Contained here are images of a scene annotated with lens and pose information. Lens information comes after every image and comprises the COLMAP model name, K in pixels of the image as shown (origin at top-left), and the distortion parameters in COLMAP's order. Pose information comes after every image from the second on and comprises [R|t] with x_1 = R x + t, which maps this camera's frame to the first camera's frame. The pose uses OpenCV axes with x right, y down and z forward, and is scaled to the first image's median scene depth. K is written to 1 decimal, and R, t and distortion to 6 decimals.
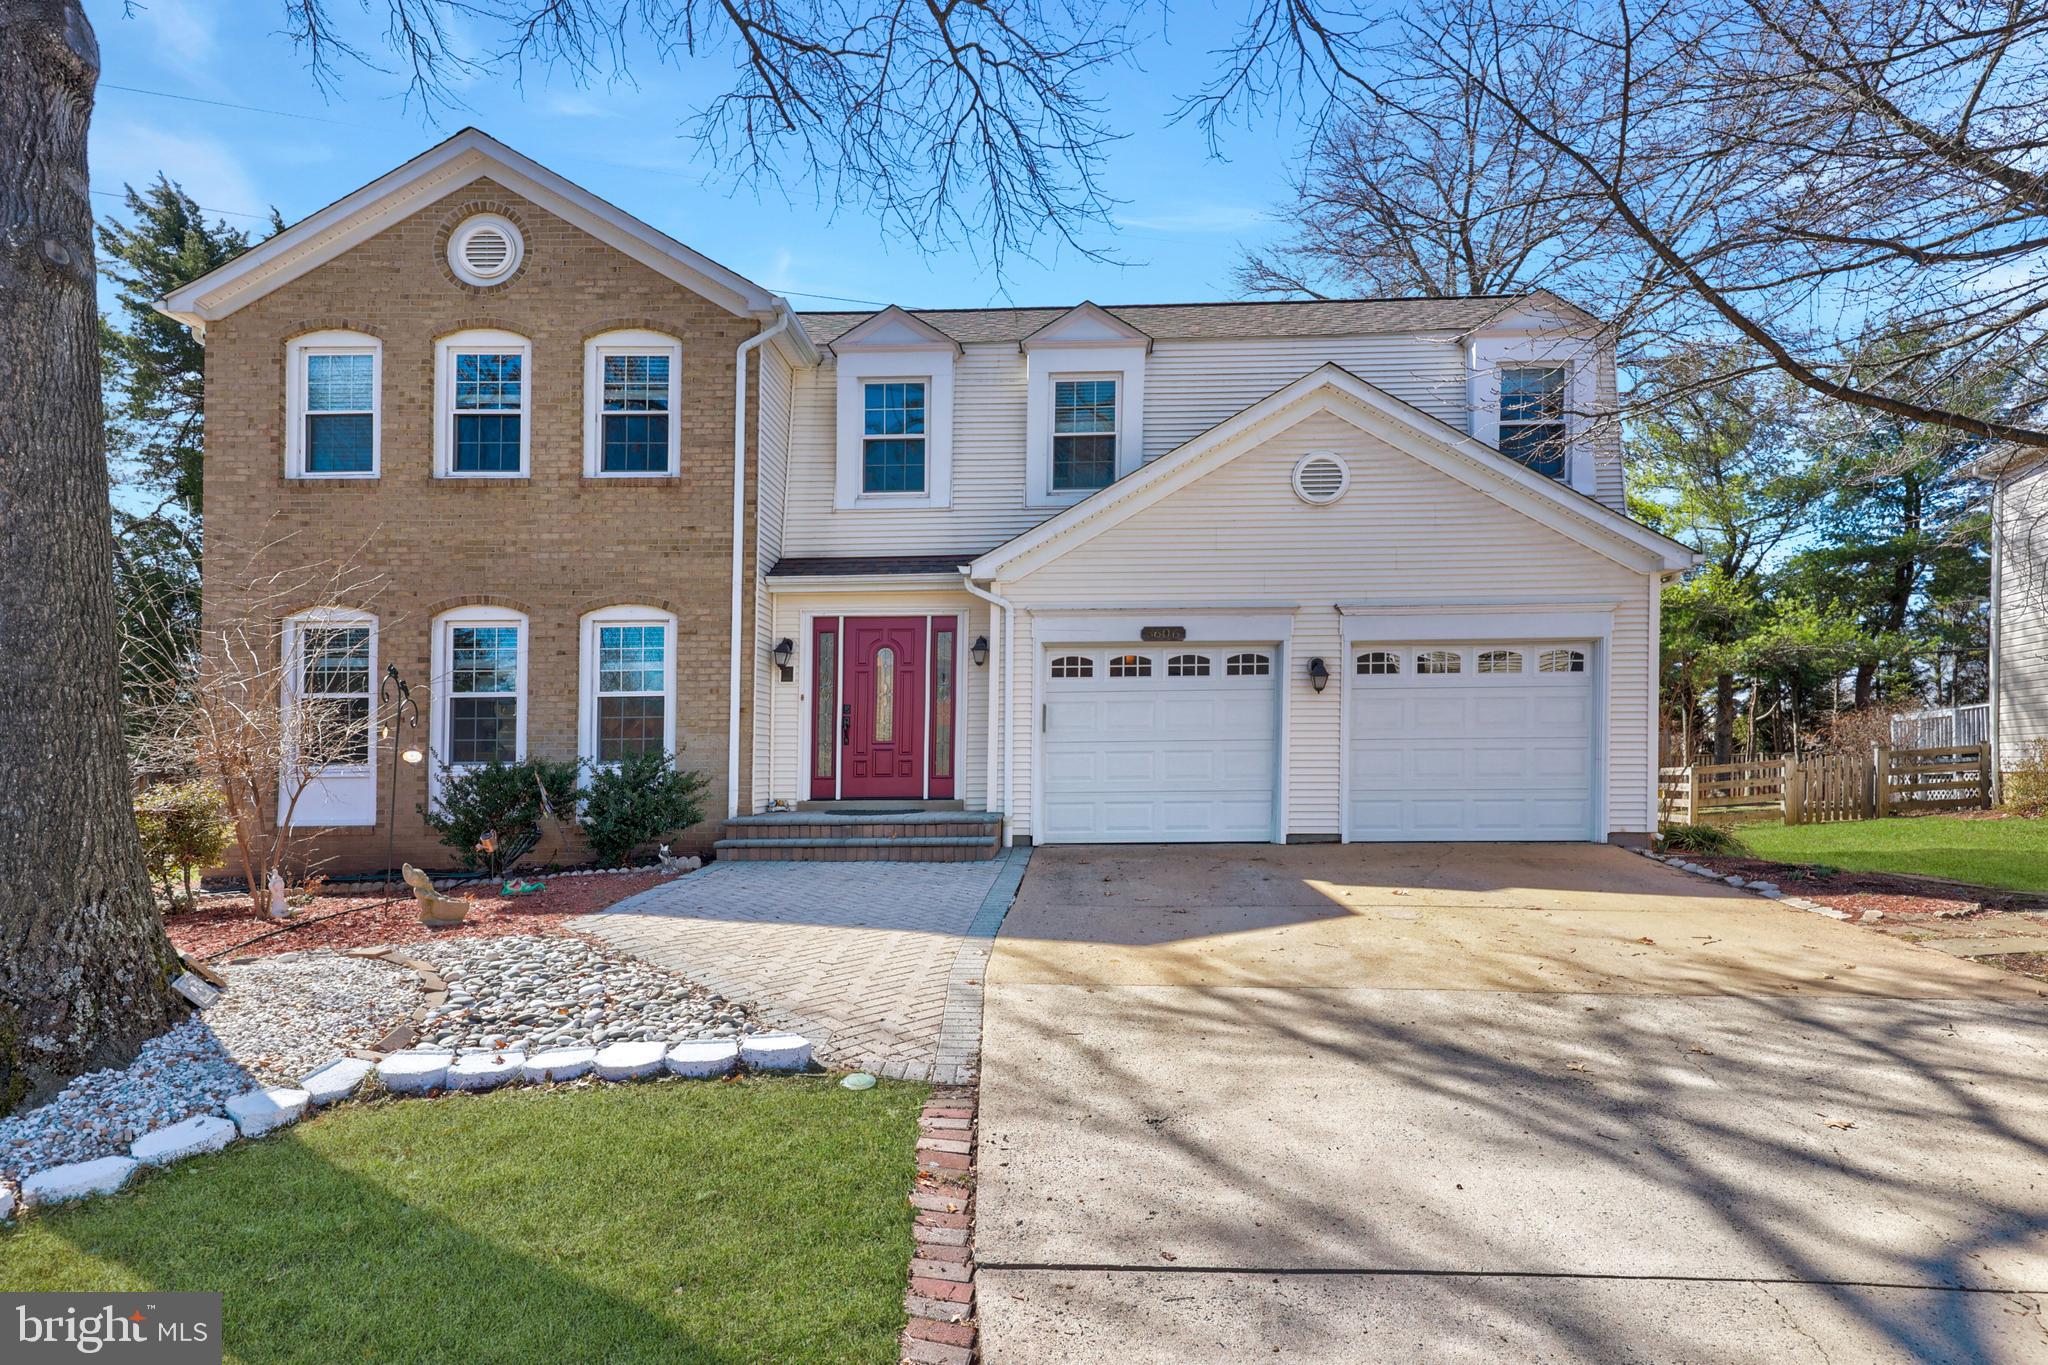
lens RADIAL K [[1084.8, 0, 1027.0], [0, 1084.8, 738.8], [0, 0, 1]] dist [0.062115, -0.022896]
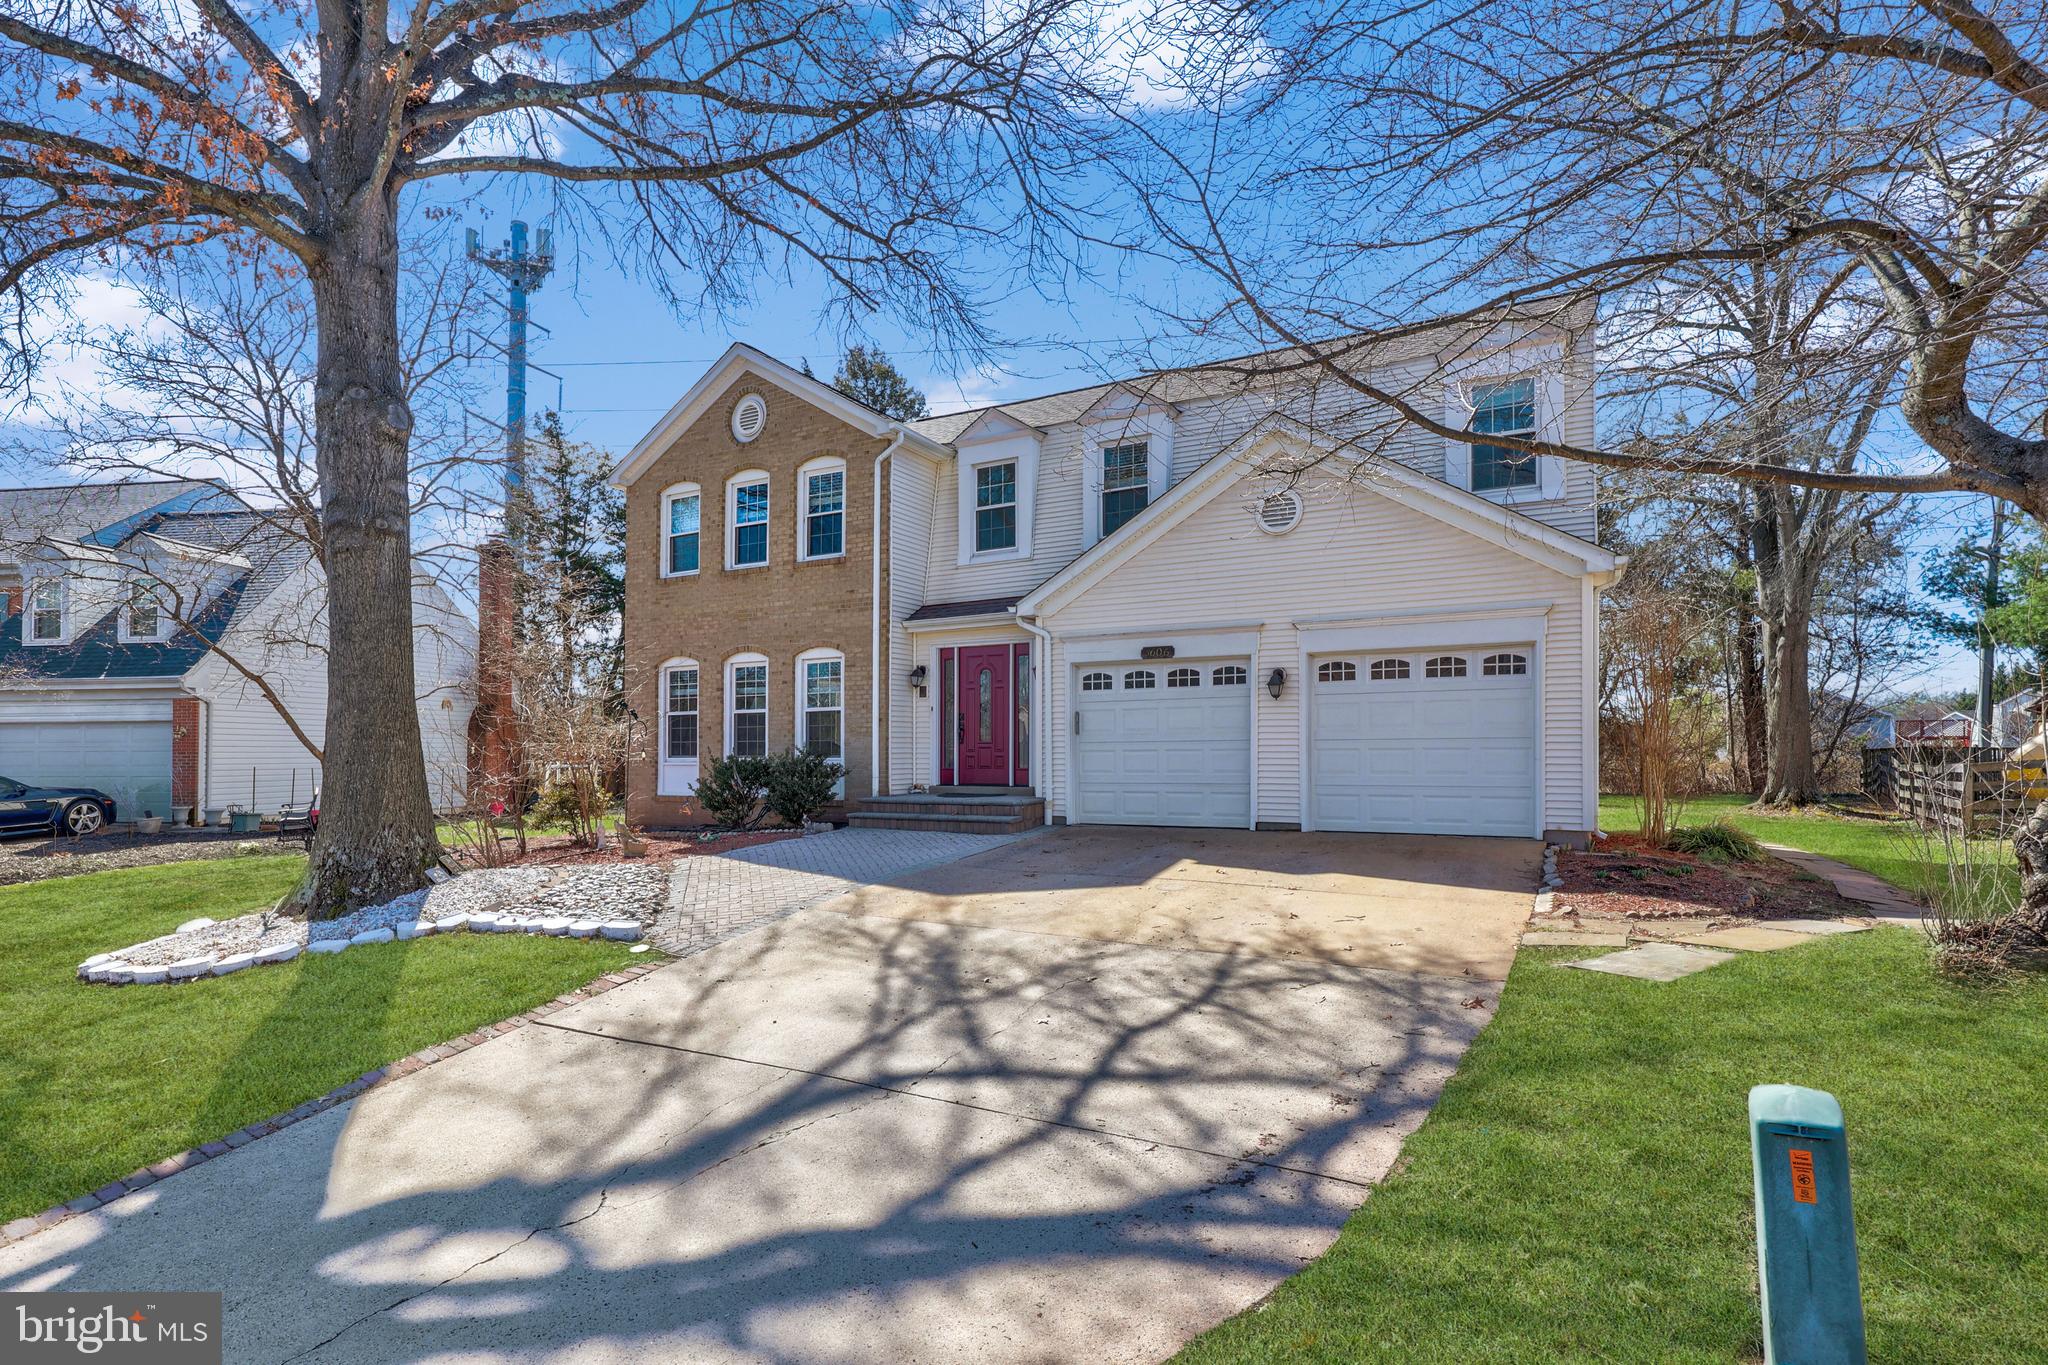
lens RADIAL K [[1024.9, 0, 1023.6], [0, 1024.9, 734.6], [0, 0, 1]] dist [0.002553, 0.000279]
pose [[0.886568, -0.005794, -0.462563, 0.512286], [0.010875, 0.999906, 0.008319, -0.016540], [0.462471, -0.012405, 0.886548, -0.076029]]
